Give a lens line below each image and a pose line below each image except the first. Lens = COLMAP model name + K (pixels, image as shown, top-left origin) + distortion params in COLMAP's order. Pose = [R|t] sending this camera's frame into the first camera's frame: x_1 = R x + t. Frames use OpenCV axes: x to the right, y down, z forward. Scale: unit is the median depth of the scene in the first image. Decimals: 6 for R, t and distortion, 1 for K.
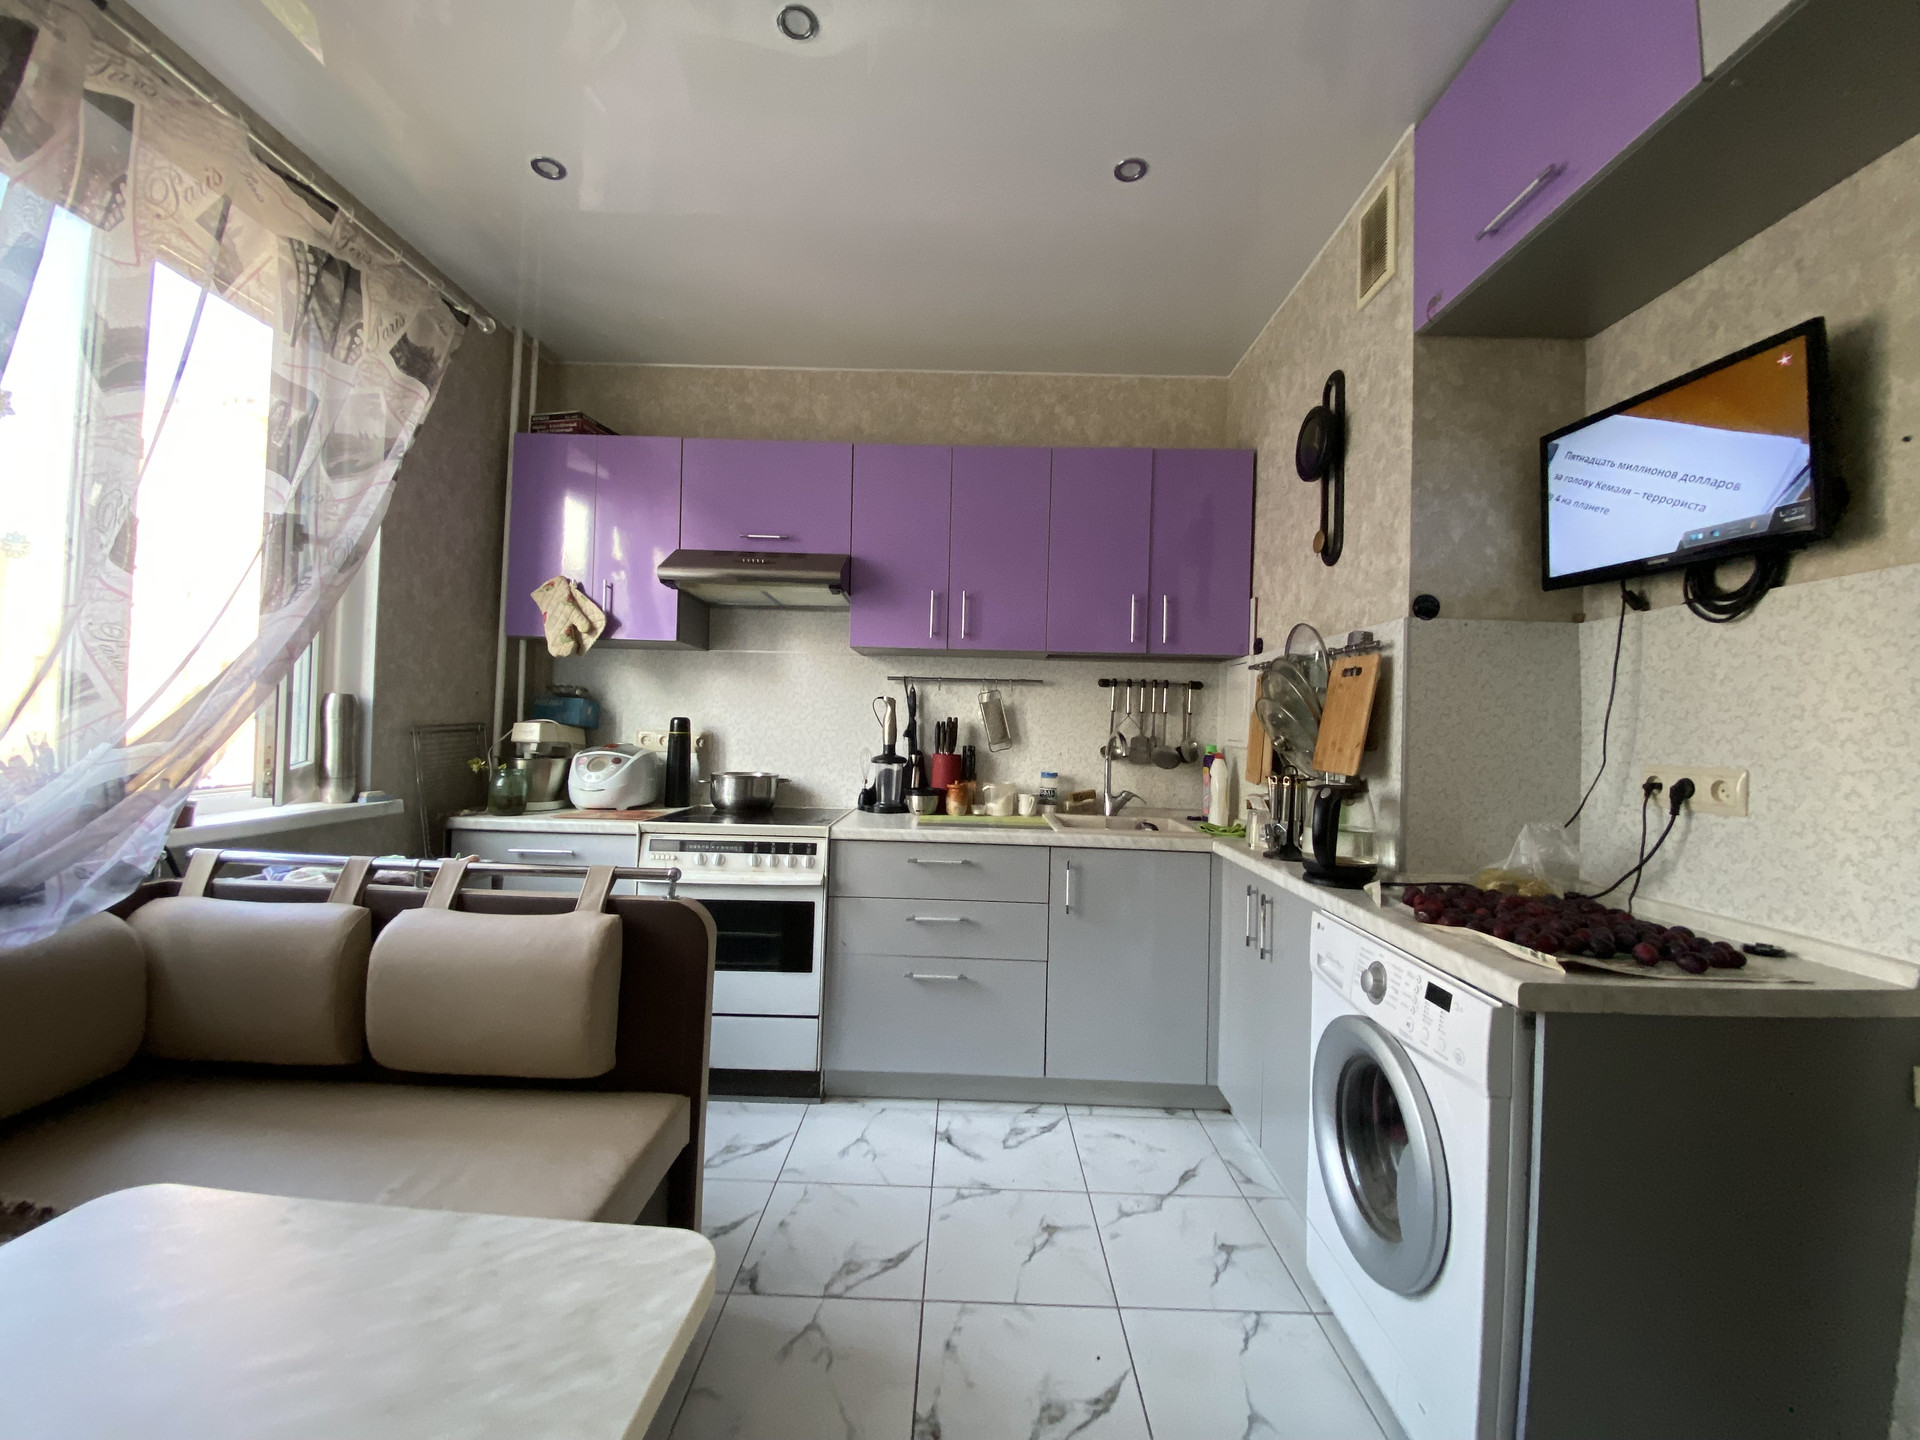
lens RADIAL K [[782.3, 0, 960.2], [0, 782.3, 708.0], [0, 0, 1]] dist [0.030854, -0.023628]
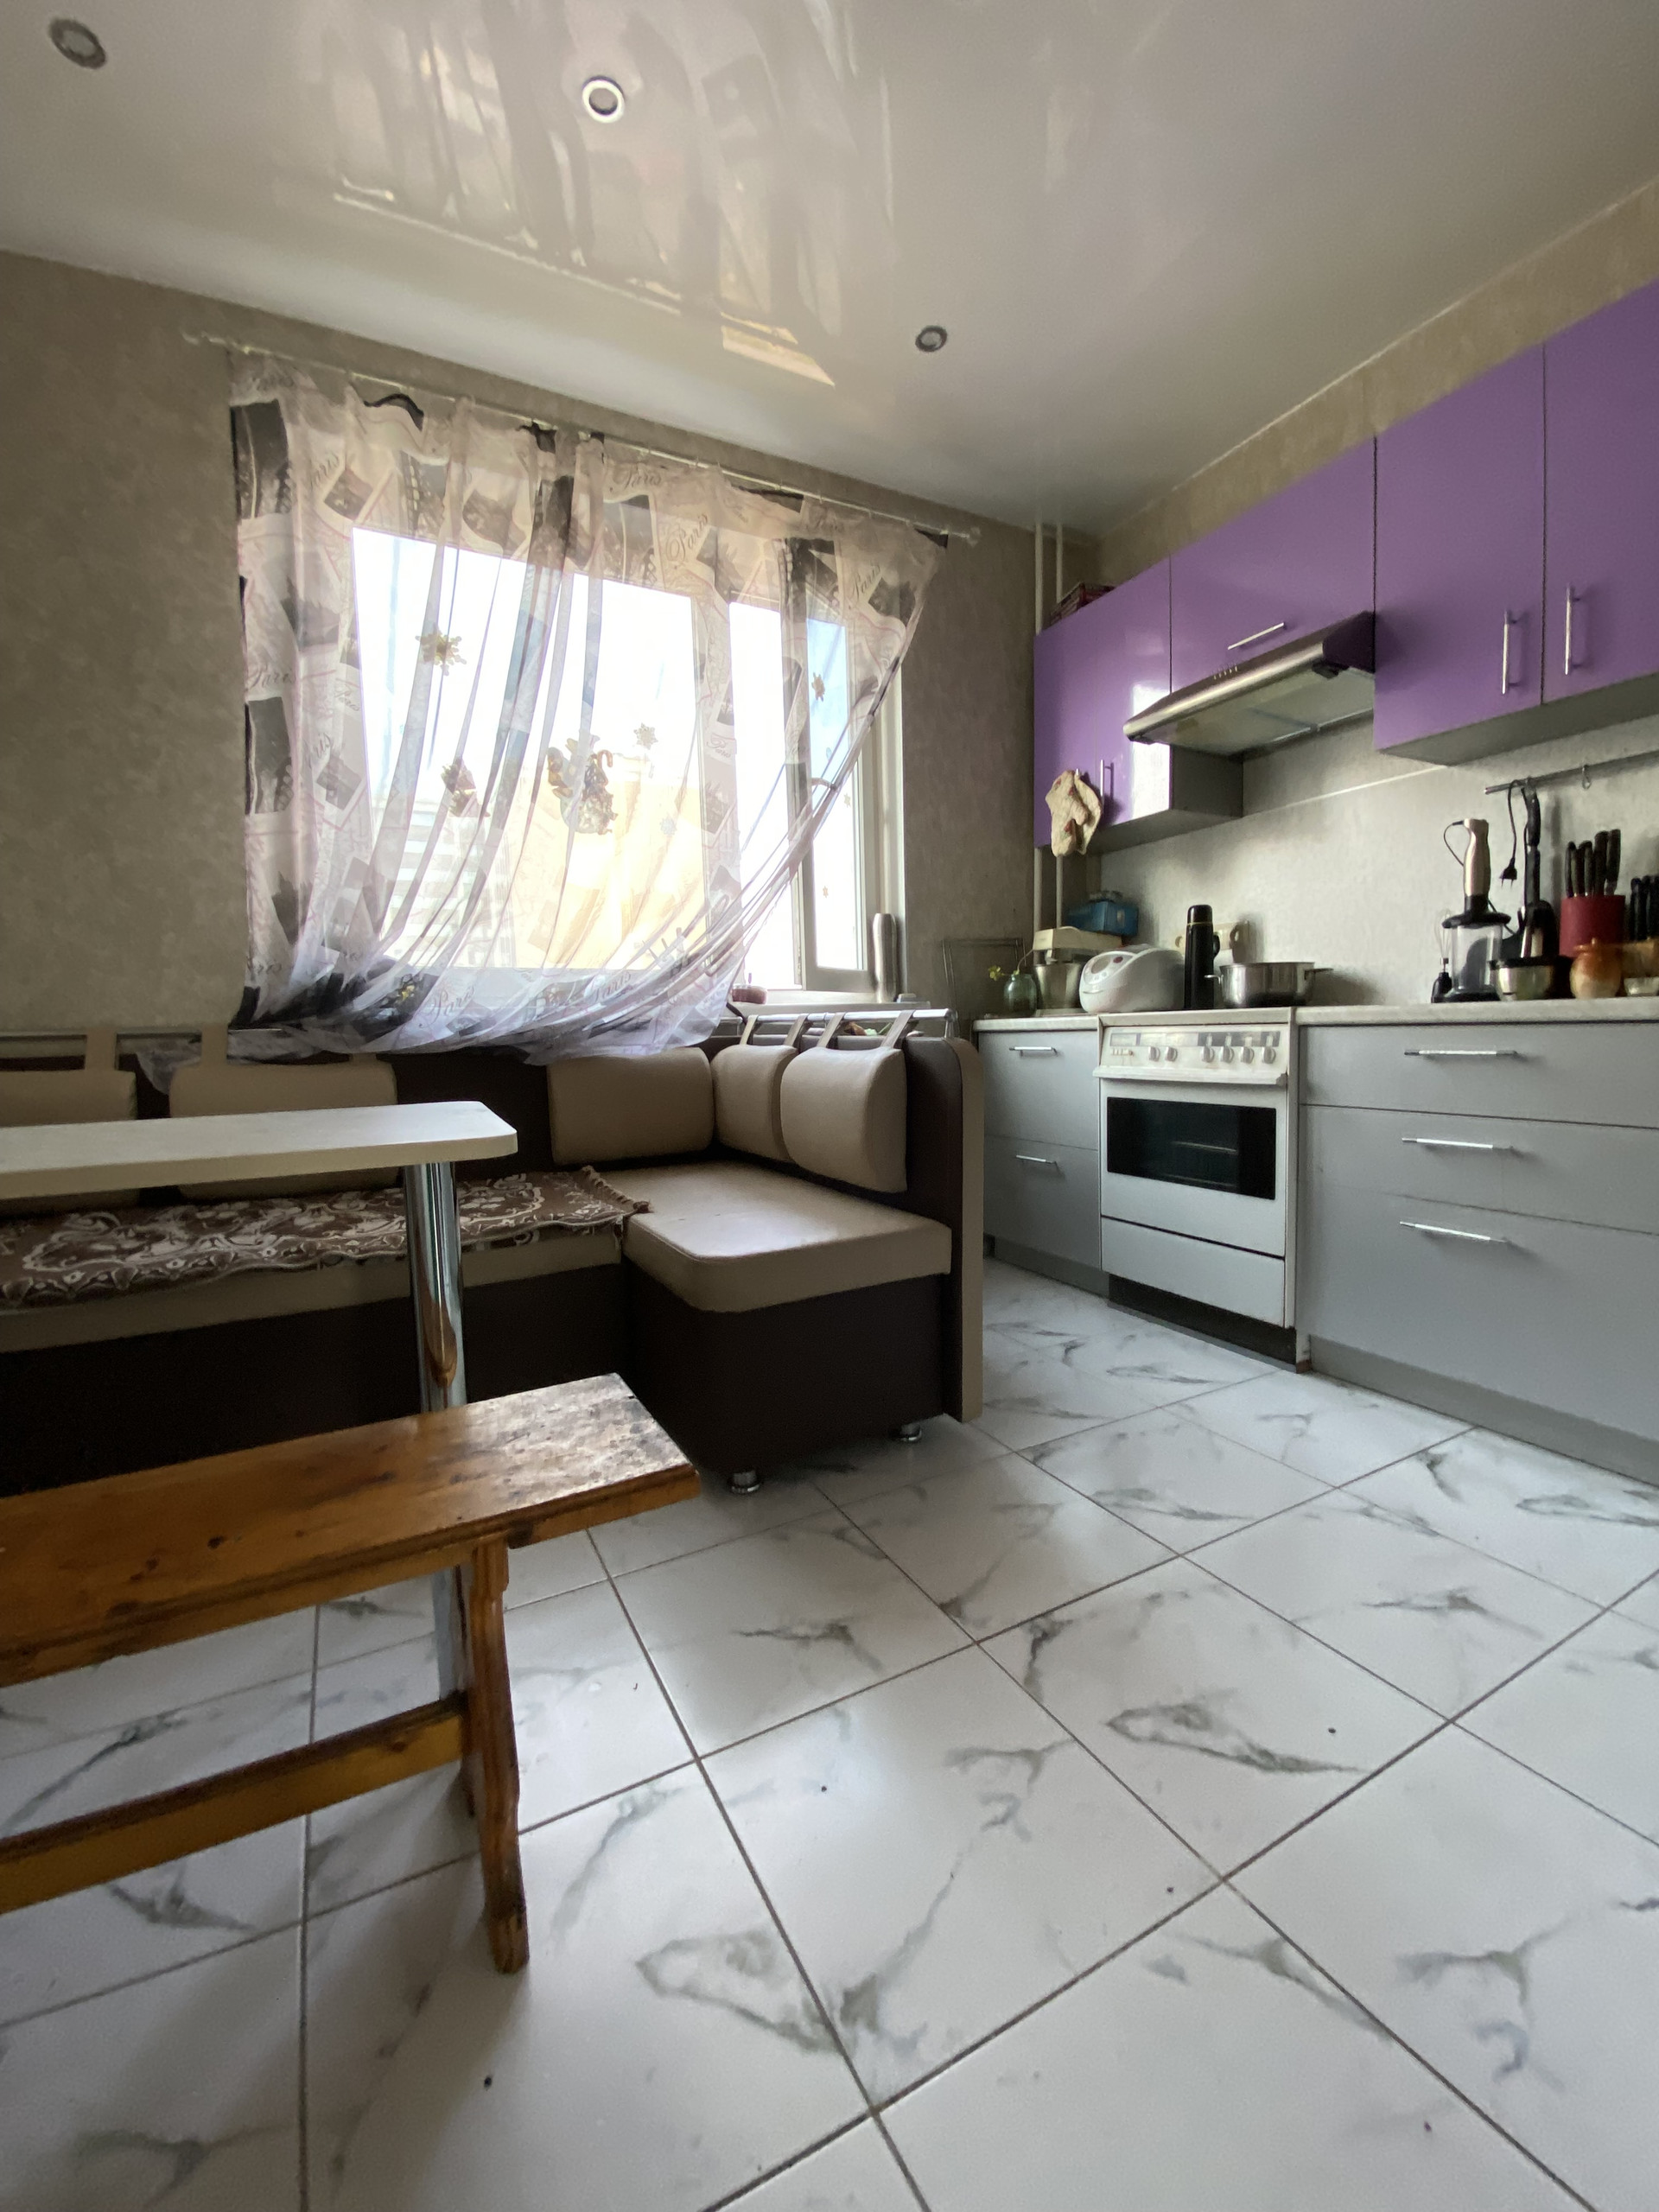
lens RADIAL K [[901.3, 0, 833.8], [0, 901.3, 1098.0], [0, 0, 1]] dist [0.030854, -0.023628]
pose [[0.481856, 0.026821, -0.875840, 0.365961], [0.063841, 0.995801, 0.065618, 0.152393], [0.873922, -0.087533, 0.478120, 0.214915]]
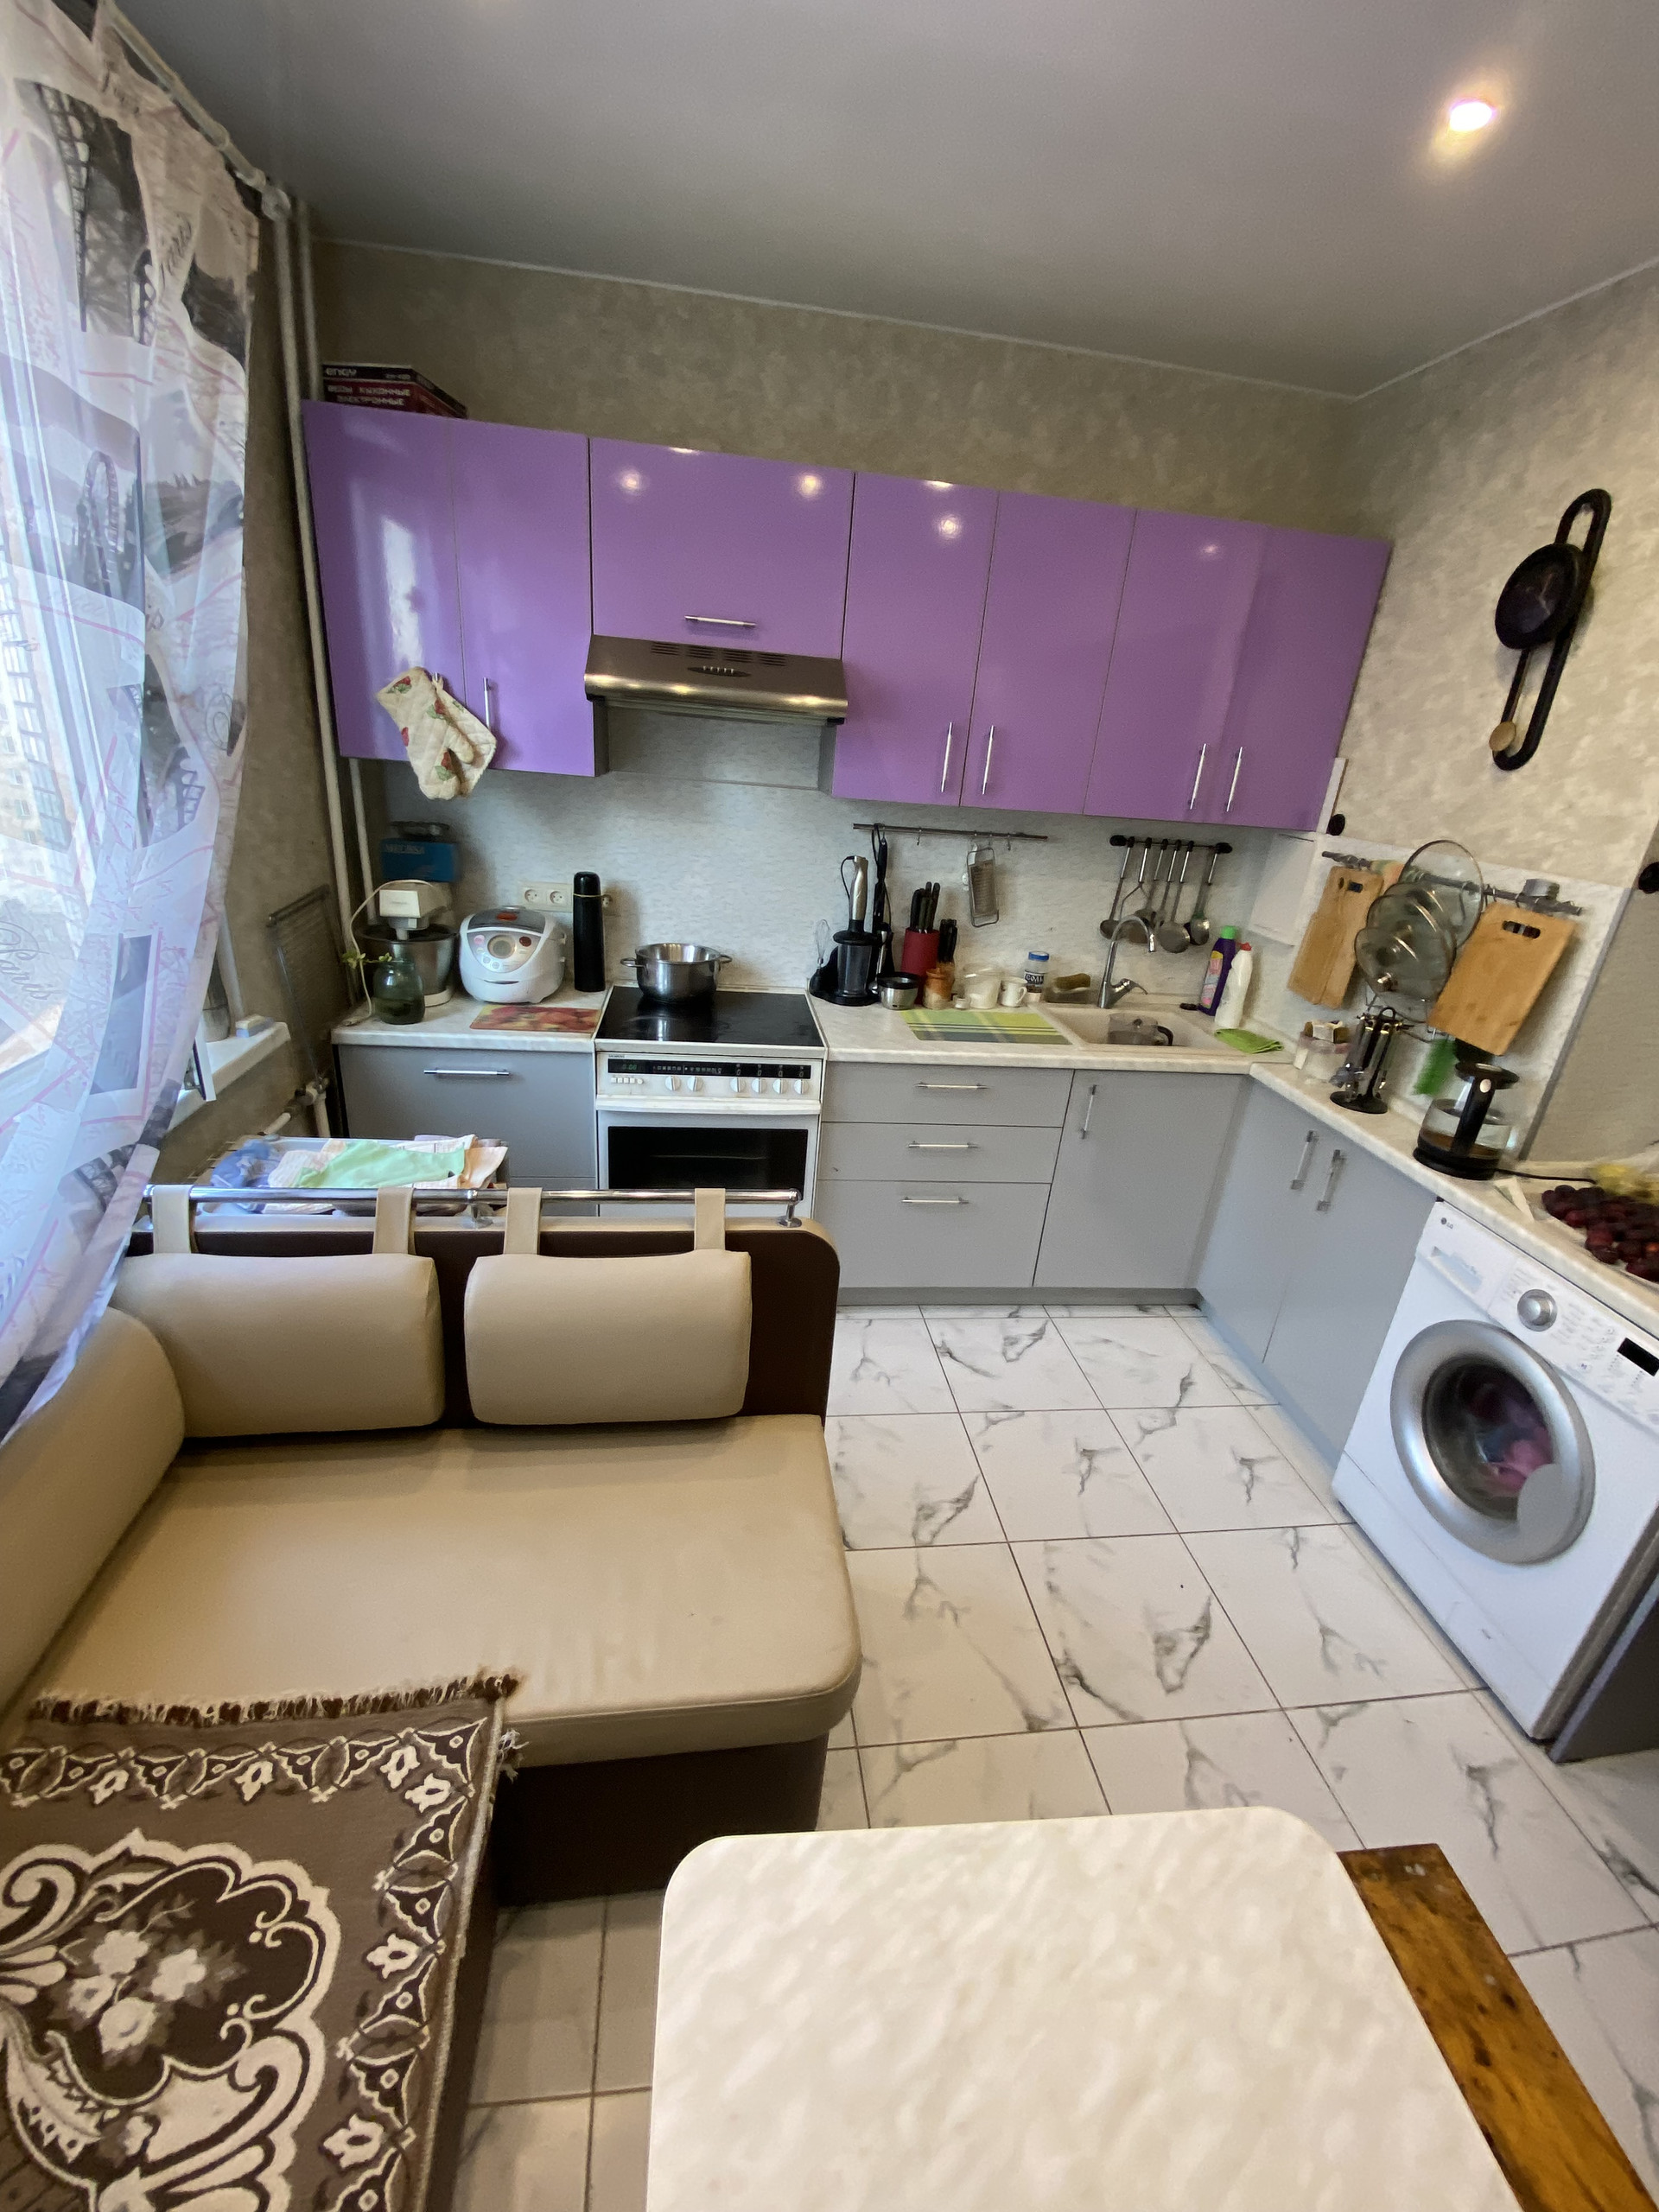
lens RADIAL K [[897.7, 0, 834.0], [0, 897.7, 1097.8], [0, 0, 1]] dist [0.046961, -0.038141]
pose [[0.987632, -0.004838, 0.156717, -0.309775], [-0.058486, 0.916015, 0.396856, -0.178135], [-0.145475, -0.401114, 0.904403, 0.111543]]
